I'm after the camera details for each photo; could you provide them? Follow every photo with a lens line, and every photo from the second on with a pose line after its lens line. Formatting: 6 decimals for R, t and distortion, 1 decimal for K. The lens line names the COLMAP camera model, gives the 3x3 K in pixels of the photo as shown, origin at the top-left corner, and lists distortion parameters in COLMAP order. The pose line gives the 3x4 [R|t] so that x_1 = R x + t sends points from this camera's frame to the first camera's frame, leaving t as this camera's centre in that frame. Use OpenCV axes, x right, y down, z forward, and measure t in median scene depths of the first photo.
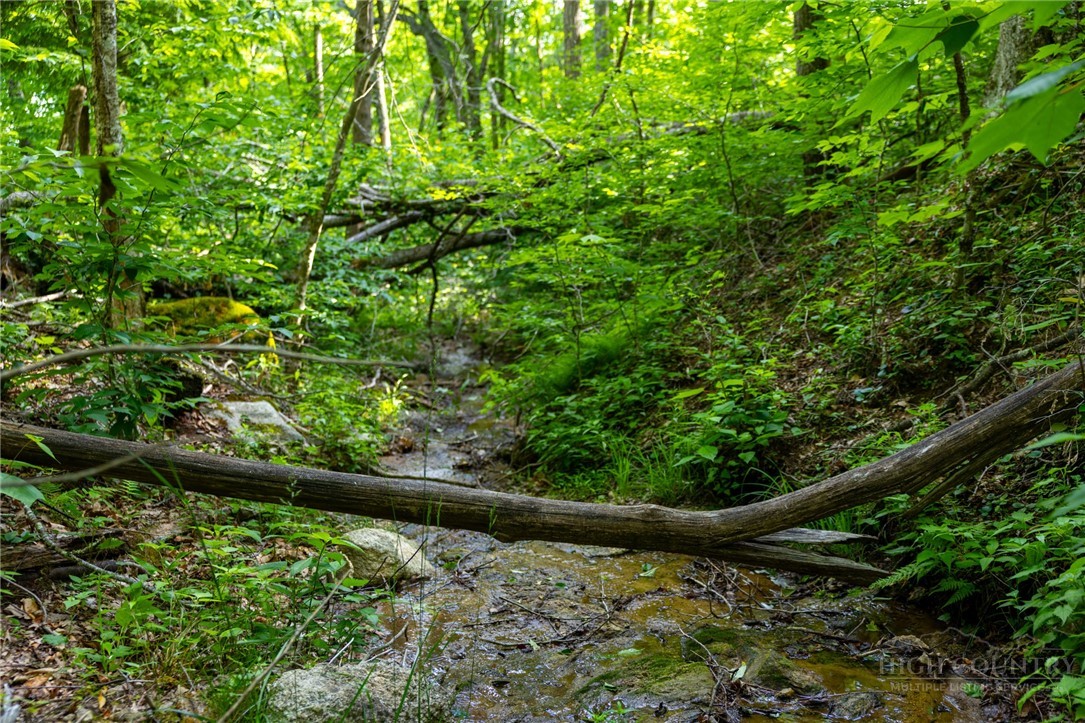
lens RADIAL K [[1037.1, 0, 541.8], [0, 1037.1, 358.0], [0, 0, 1]] dist [0.009591, 0.000000]
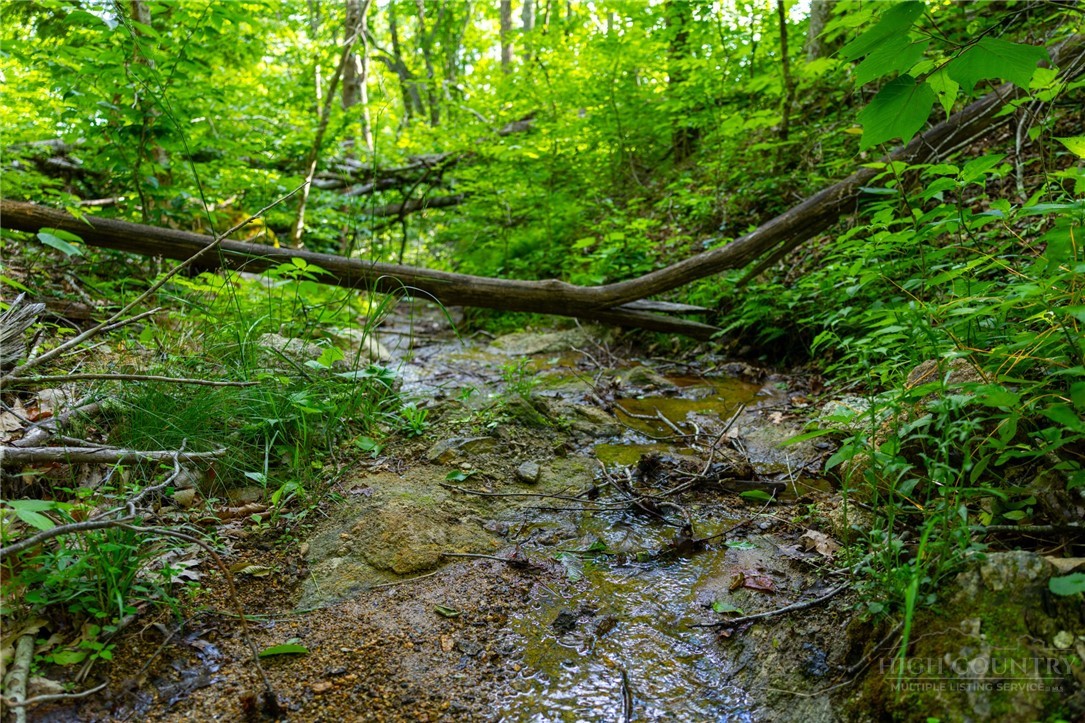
lens RADIAL K [[745.4, 0, 546.8], [0, 745.4, 360.5], [0, 0, 1]] dist [0.007521, -0.005077]
pose [[0.996695, 0.003373, 0.081170, 0.008373], [-0.006789, 0.999102, 0.041834, 0.096861], [-0.080956, -0.042247, 0.995822, 0.013399]]
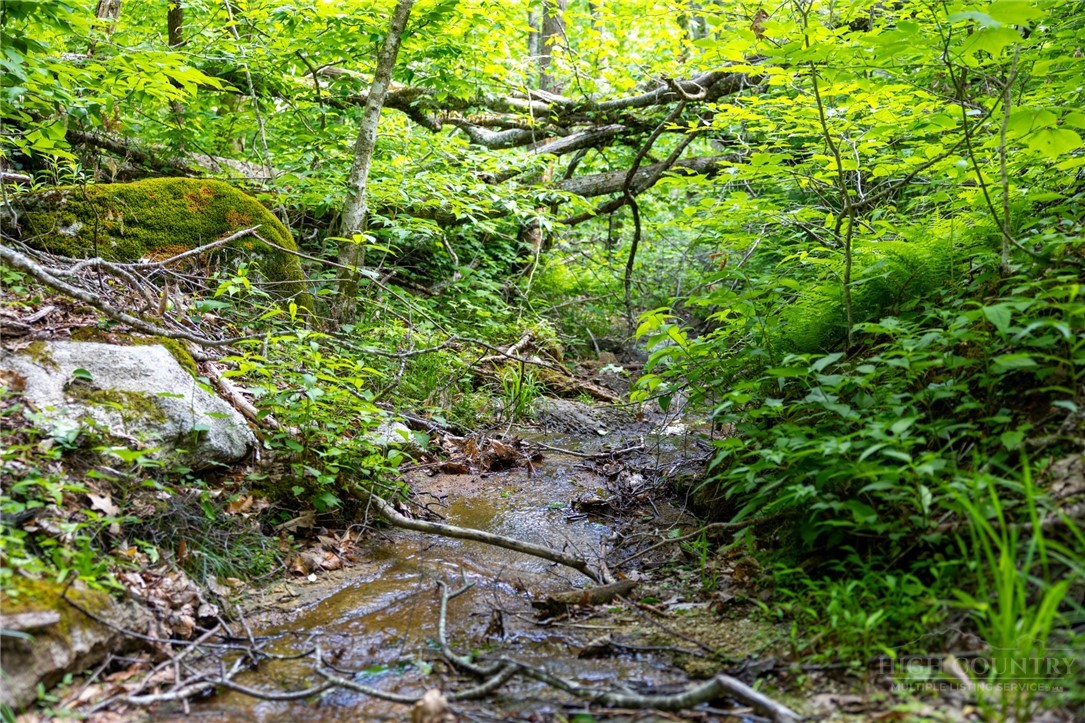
lens RADIAL K [[1087.4, 0, 541.4], [0, 1087.4, 364.0], [0, 0, 1]] dist [0.009432, 0.000000]
pose [[0.973205, 0.042019, -0.226068, 0.013668], [-0.041090, 0.999117, 0.008814, 0.033697], [0.226239, 0.000712, 0.974072, 0.488393]]
